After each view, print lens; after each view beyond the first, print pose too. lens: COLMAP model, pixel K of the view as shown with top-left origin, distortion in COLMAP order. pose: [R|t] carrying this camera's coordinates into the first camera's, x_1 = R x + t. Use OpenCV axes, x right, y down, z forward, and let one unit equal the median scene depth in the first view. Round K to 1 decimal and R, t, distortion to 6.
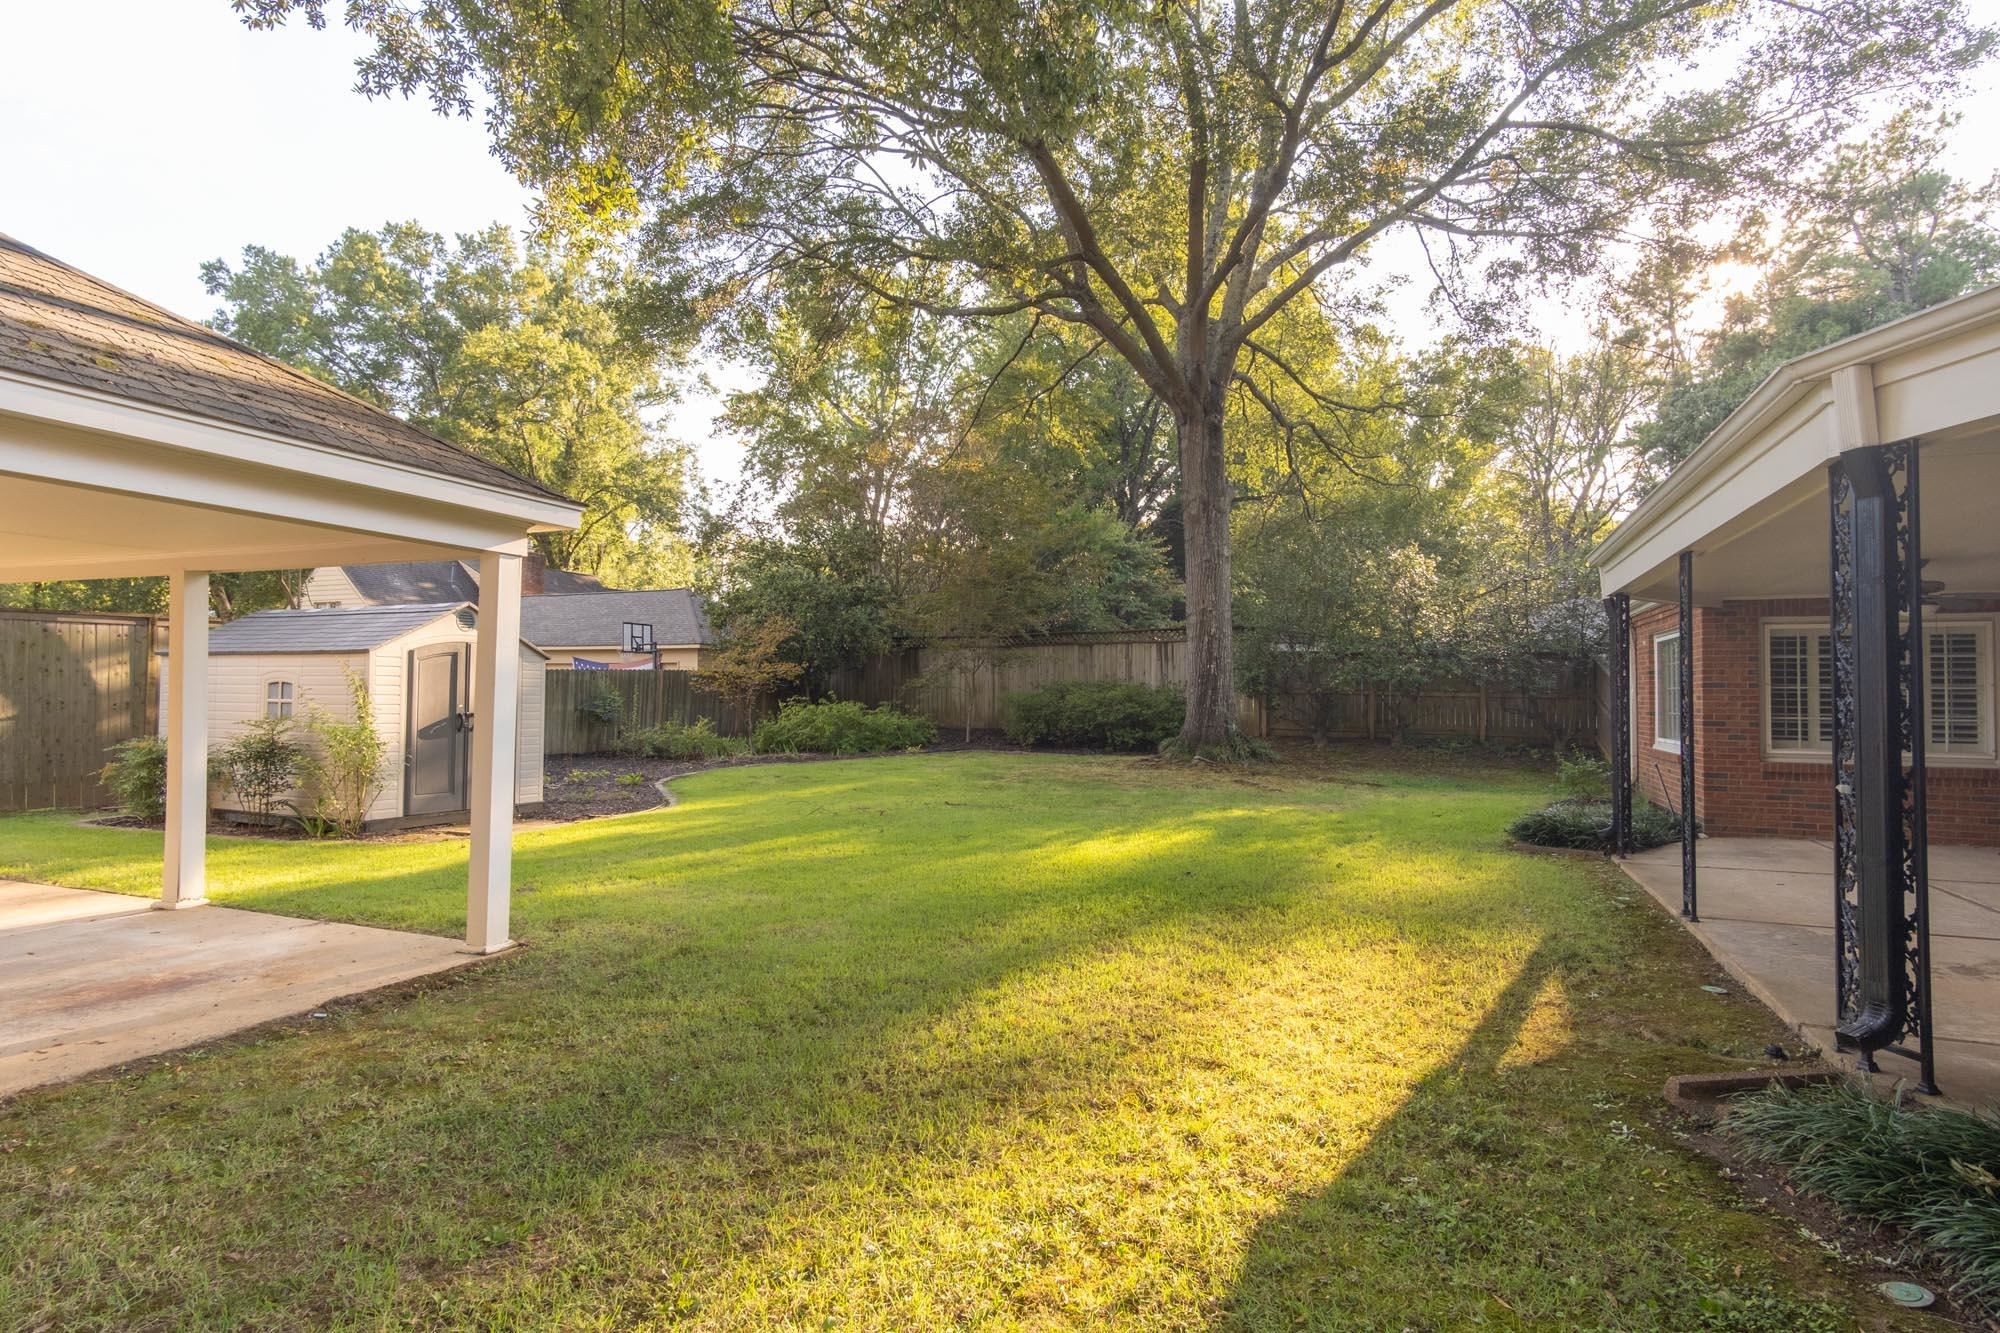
lens RADIAL K [[1055.7, 0, 986.1], [0, 1055.7, 663.2], [0, 0, 1]] dist [0.002462, 0.002703]
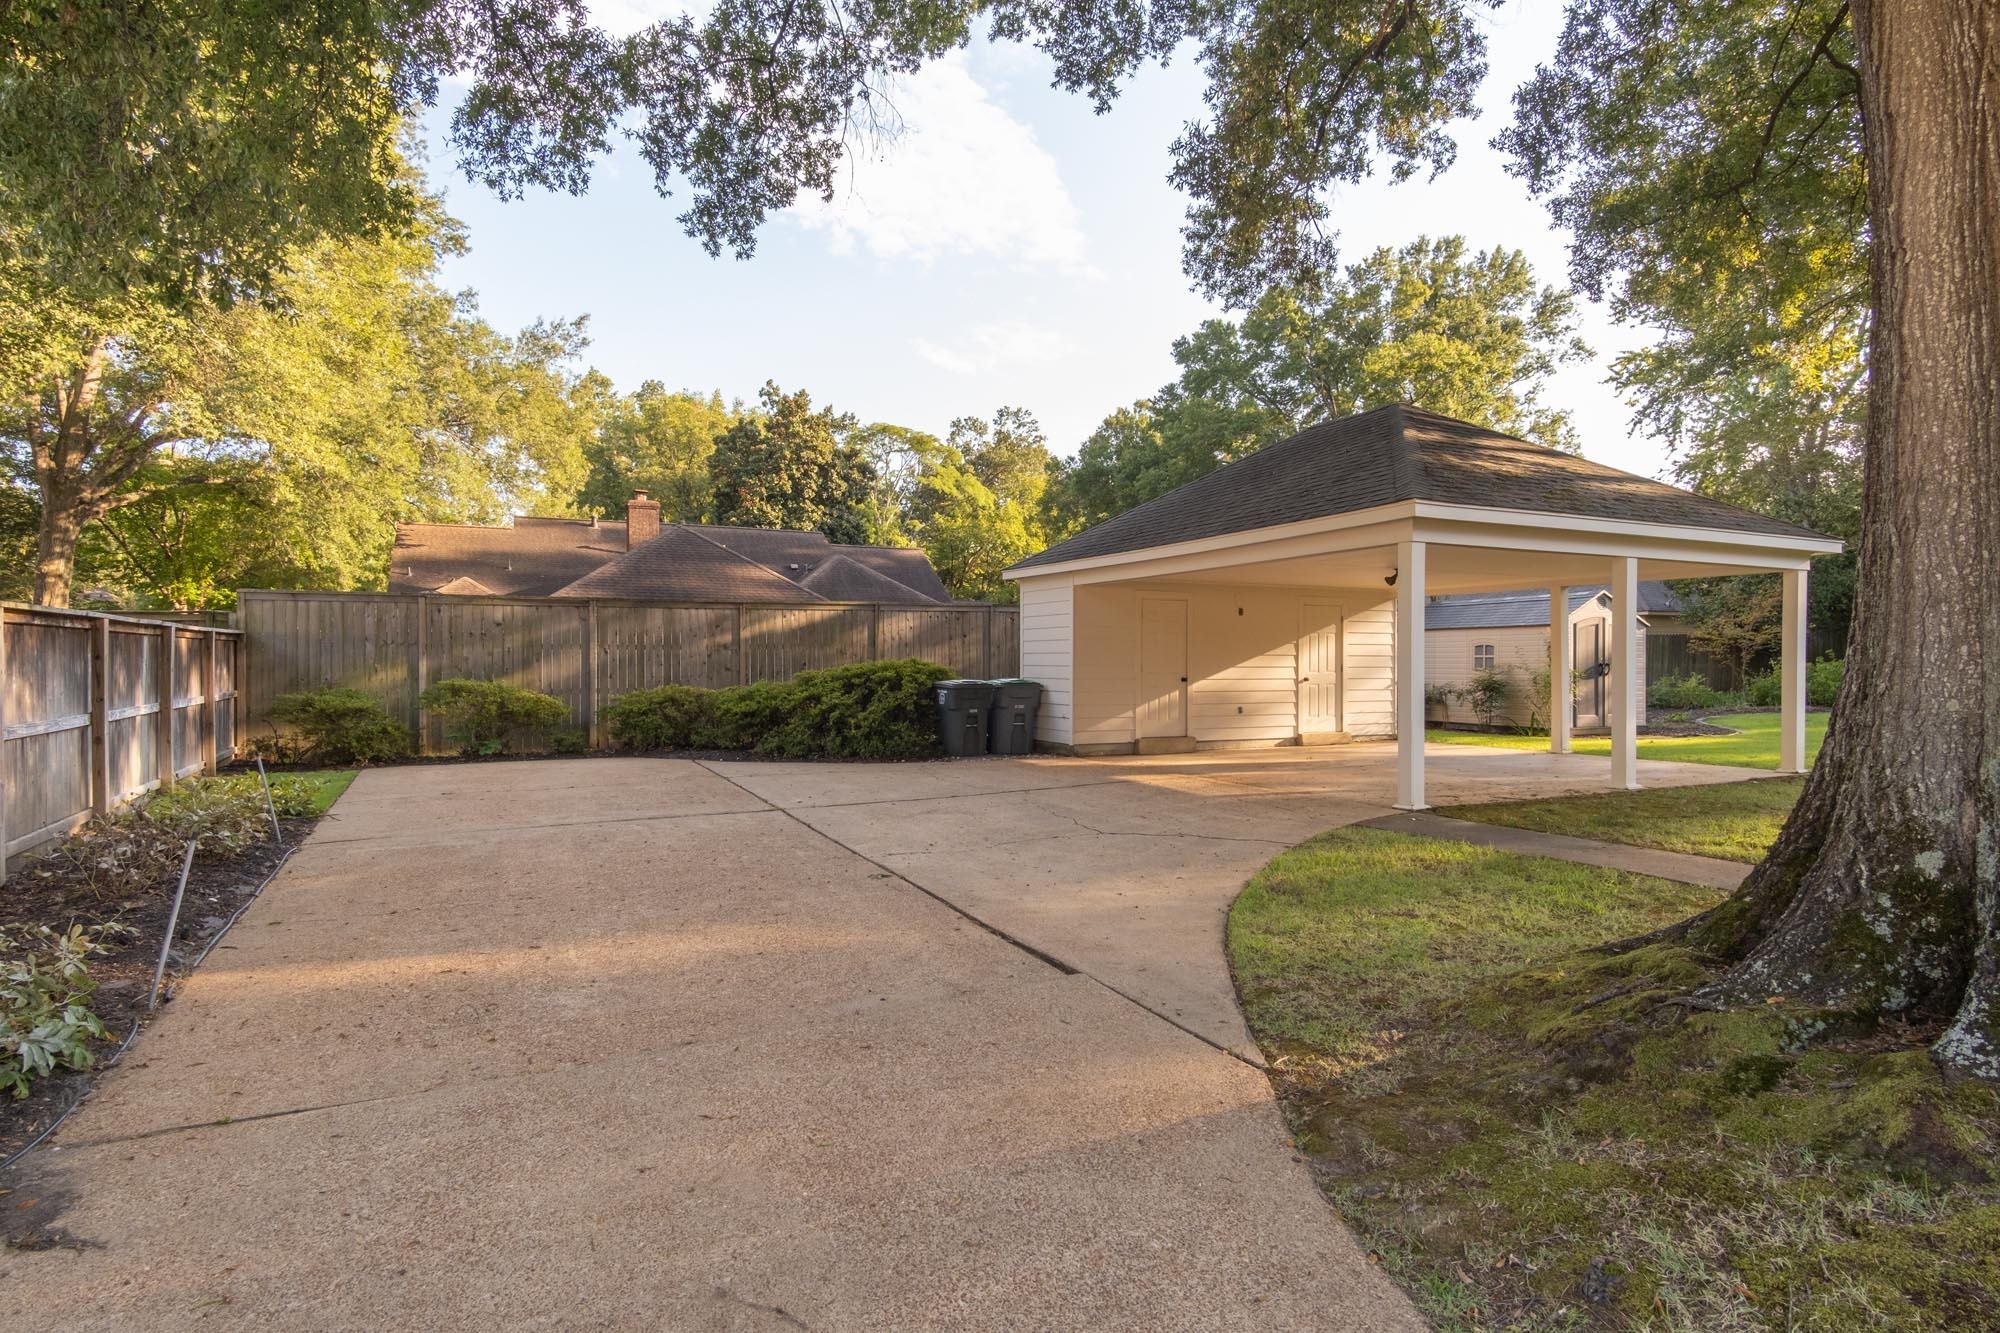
lens RADIAL K [[1055.7, 0, 986.4], [0, 1055.7, 667.7], [0, 0, 1]] dist [0.002462, 0.002703]
pose [[0.747574, -0.006950, -0.664142, -0.076966], [0.027618, 0.999406, 0.020629, -0.001474], [0.663604, -0.033764, 0.747322, -0.392443]]
